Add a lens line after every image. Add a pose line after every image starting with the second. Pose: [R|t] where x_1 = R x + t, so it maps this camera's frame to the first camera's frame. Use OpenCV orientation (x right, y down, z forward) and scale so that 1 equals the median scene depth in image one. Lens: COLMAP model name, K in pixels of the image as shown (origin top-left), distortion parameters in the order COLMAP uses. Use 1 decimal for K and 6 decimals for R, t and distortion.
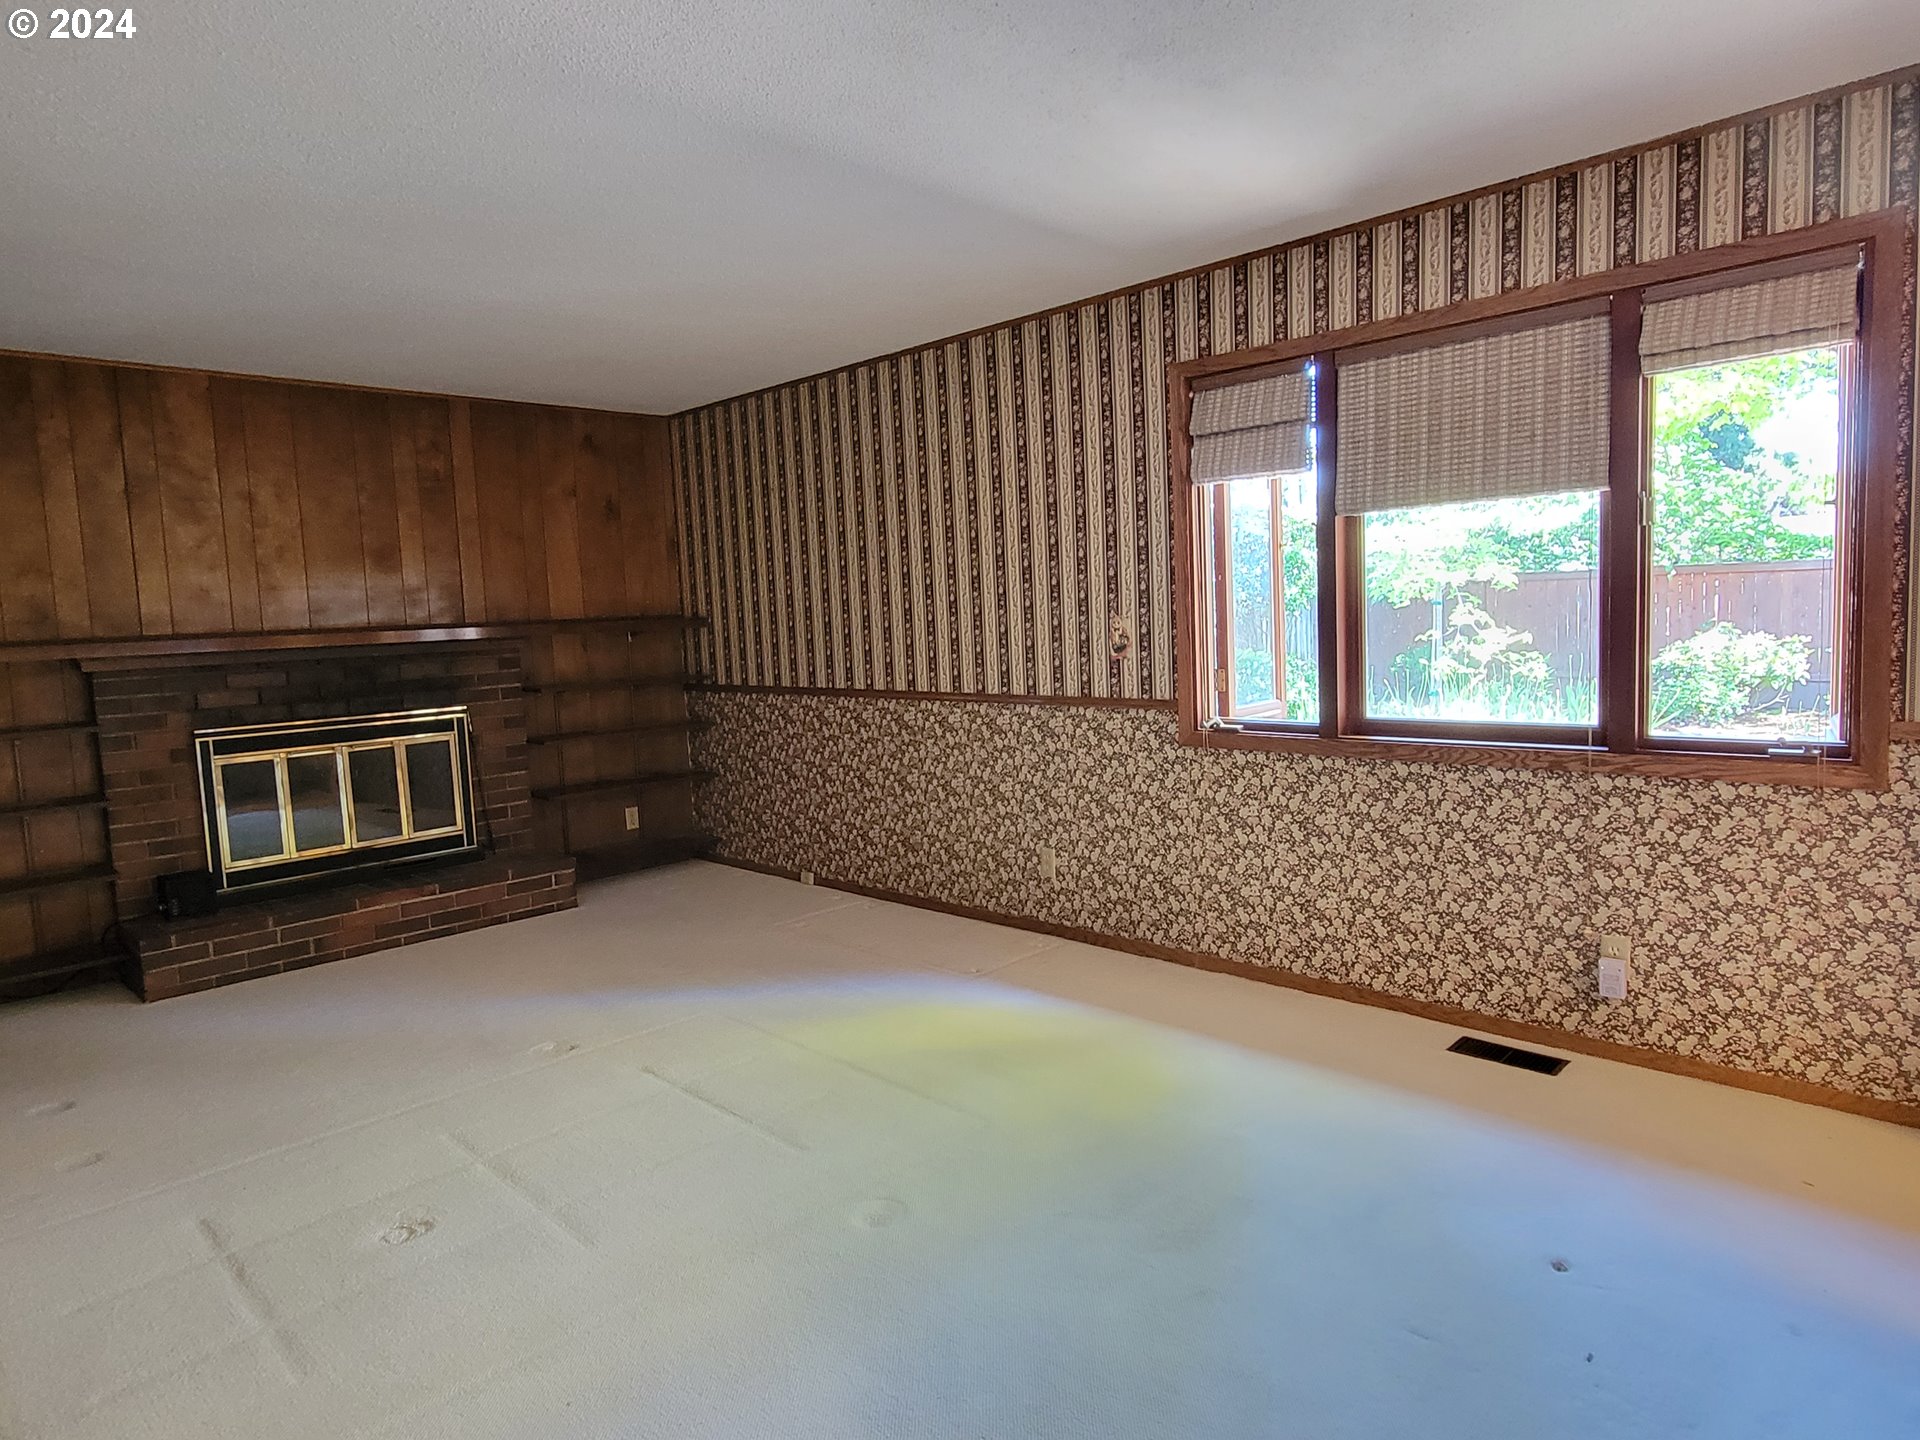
lens RADIAL K [[1152.3, 0, 968.3], [0, 1152.3, 717.6], [0, 0, 1]] dist [0.003073, -0.003723]
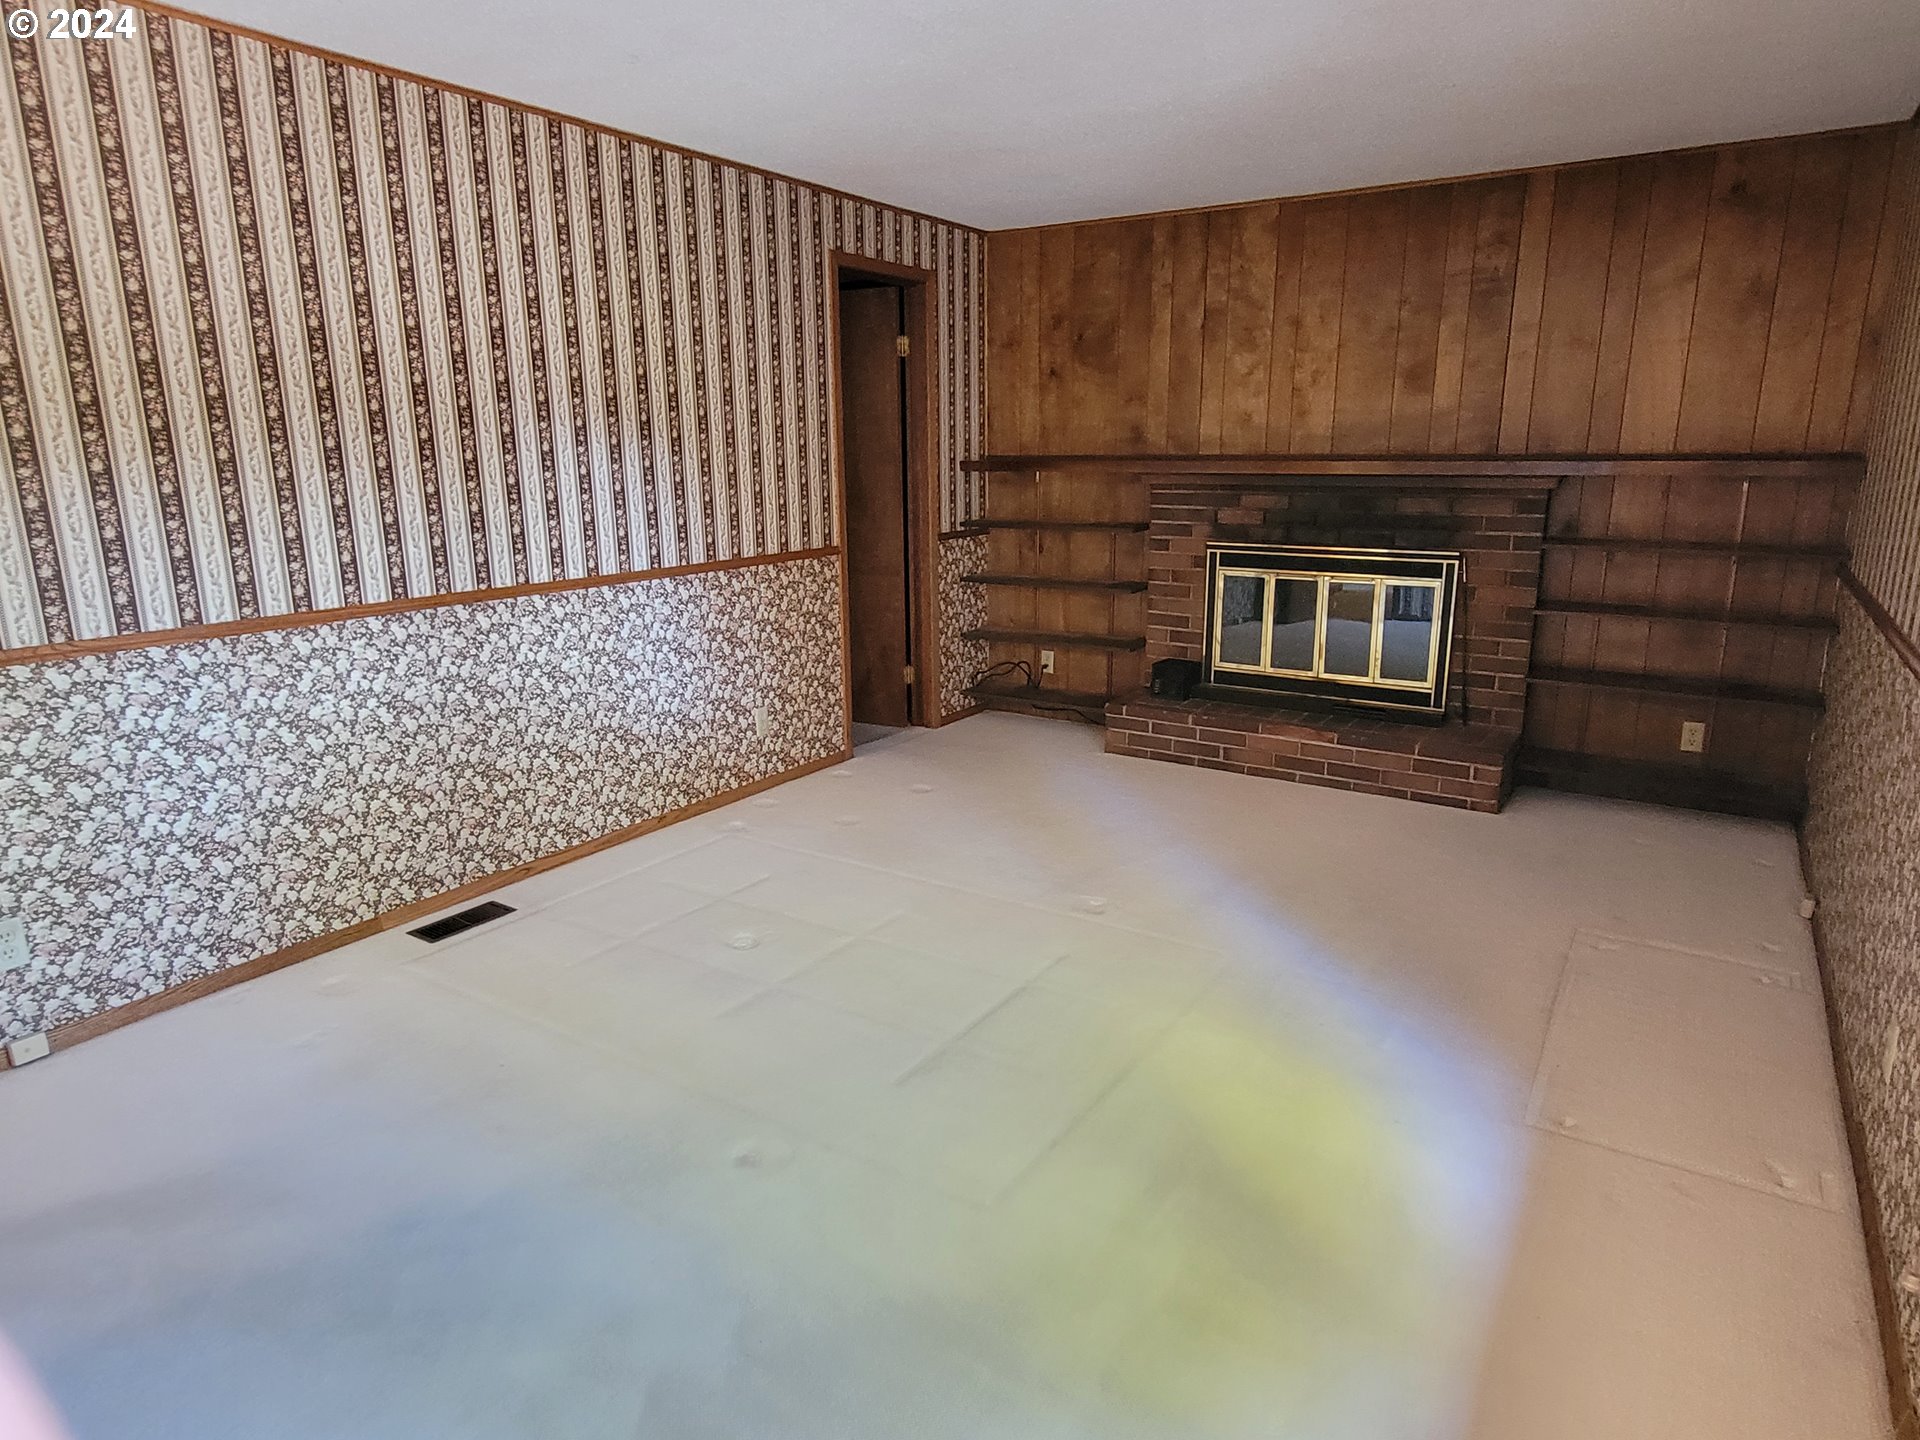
lens RADIAL K [[1152.3, 0, 966.1], [0, 1152.3, 721.0], [0, 0, 1]] dist [0.003073, -0.003723]
pose [[0.188591, 0.269933, -0.944230, 0.388238], [-0.092168, 0.962104, 0.256634, -0.084391], [0.977721, 0.038629, 0.206323, 0.508301]]
